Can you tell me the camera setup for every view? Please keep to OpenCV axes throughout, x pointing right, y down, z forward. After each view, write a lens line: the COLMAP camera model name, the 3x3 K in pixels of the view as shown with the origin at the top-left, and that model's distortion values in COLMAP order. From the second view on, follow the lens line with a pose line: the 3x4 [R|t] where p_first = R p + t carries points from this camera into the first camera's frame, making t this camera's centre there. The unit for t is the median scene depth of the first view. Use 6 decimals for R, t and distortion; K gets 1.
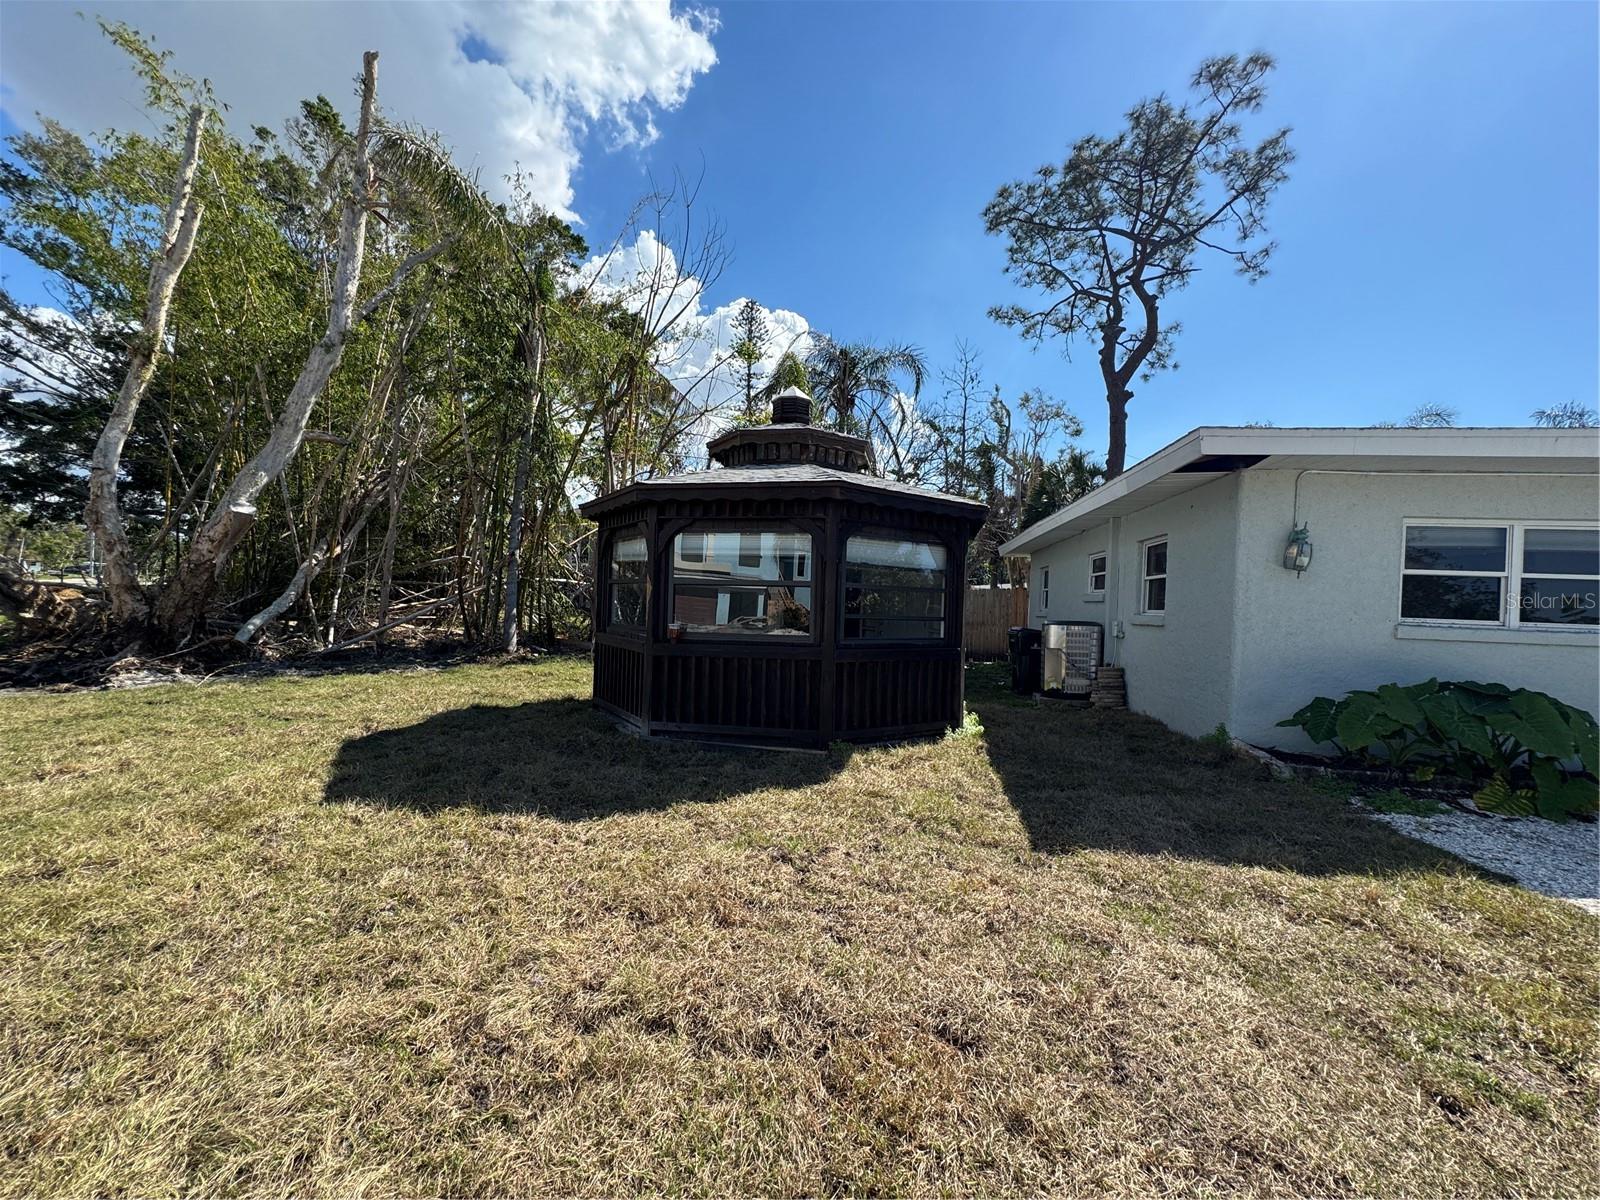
lens RADIAL K [[640.9, 0, 799.7], [0, 640.9, 604.3], [0, 0, 1]] dist [-0.003065, 0.000037]
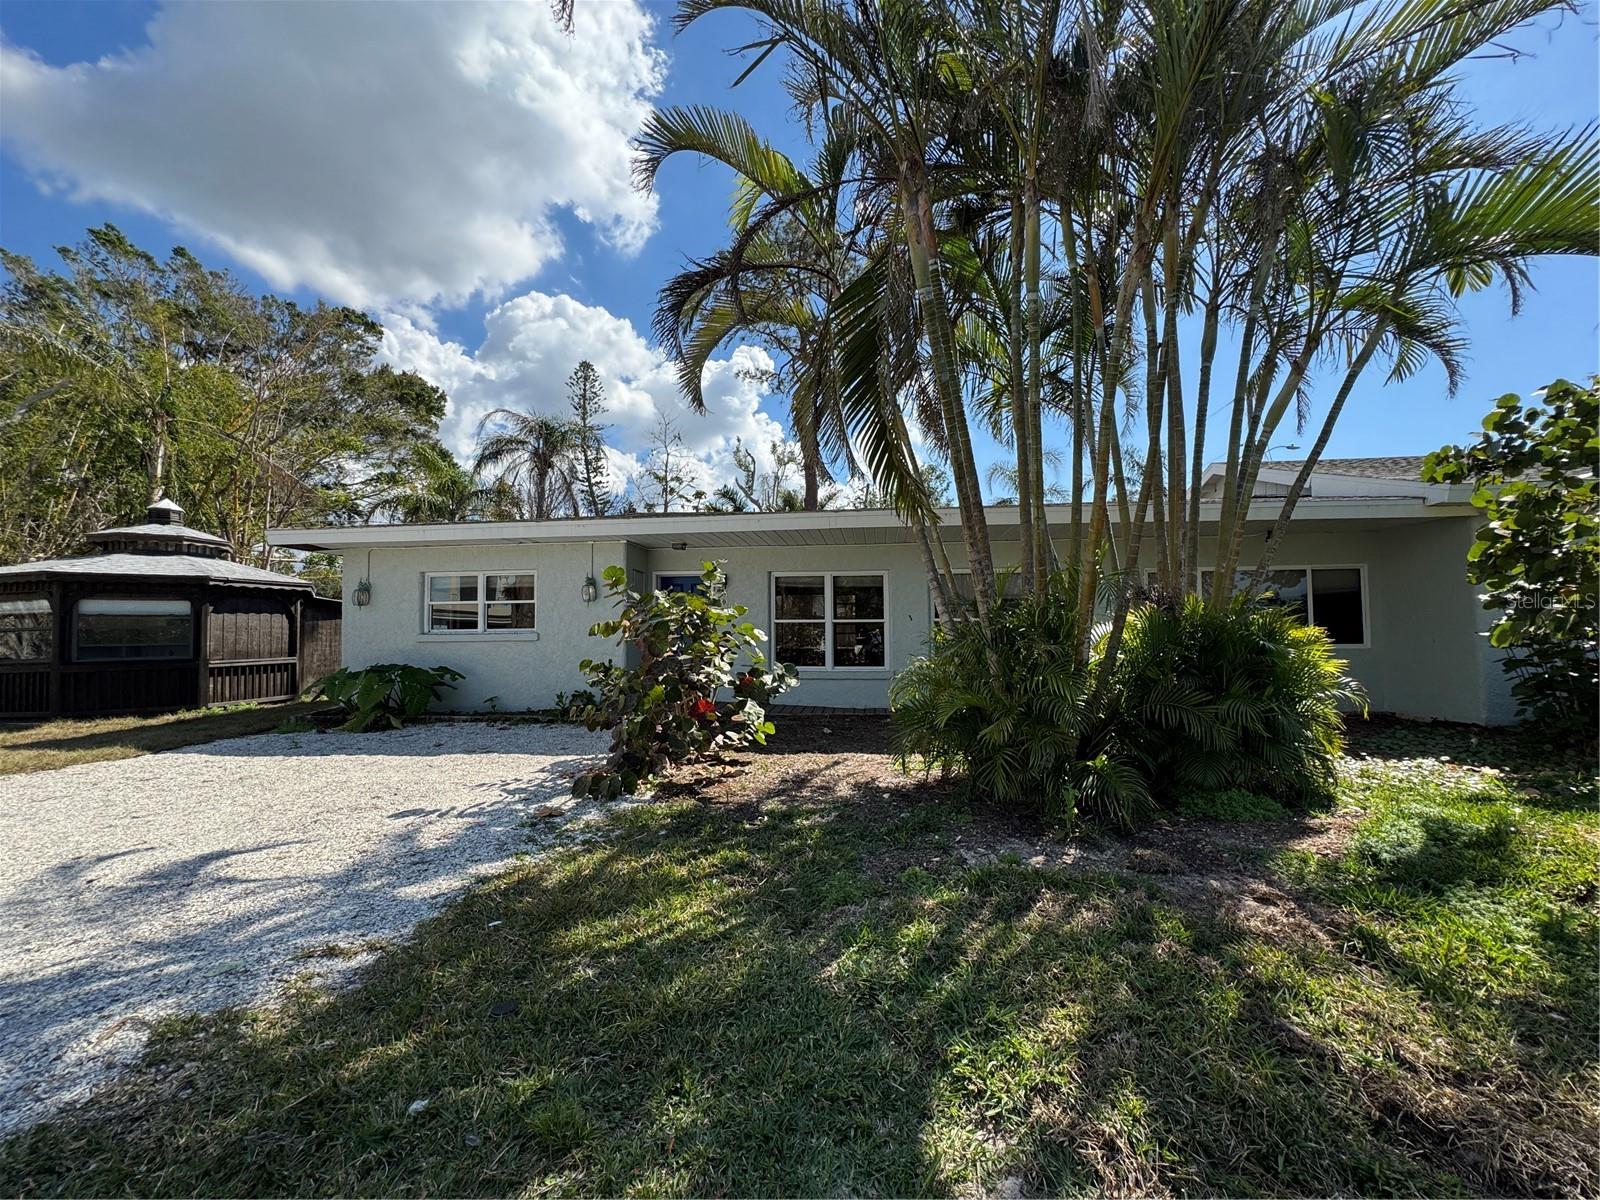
lens RADIAL K [[640.9, 0, 799.7], [0, 640.9, 604.3], [0, 0, 1]] dist [-0.003065, 0.000037]
pose [[0.998252, -0.048503, 0.033756, 1.725050], [0.049941, 0.997819, -0.043155, 0.069227], [-0.031589, 0.044766, 0.998498, -0.692846]]
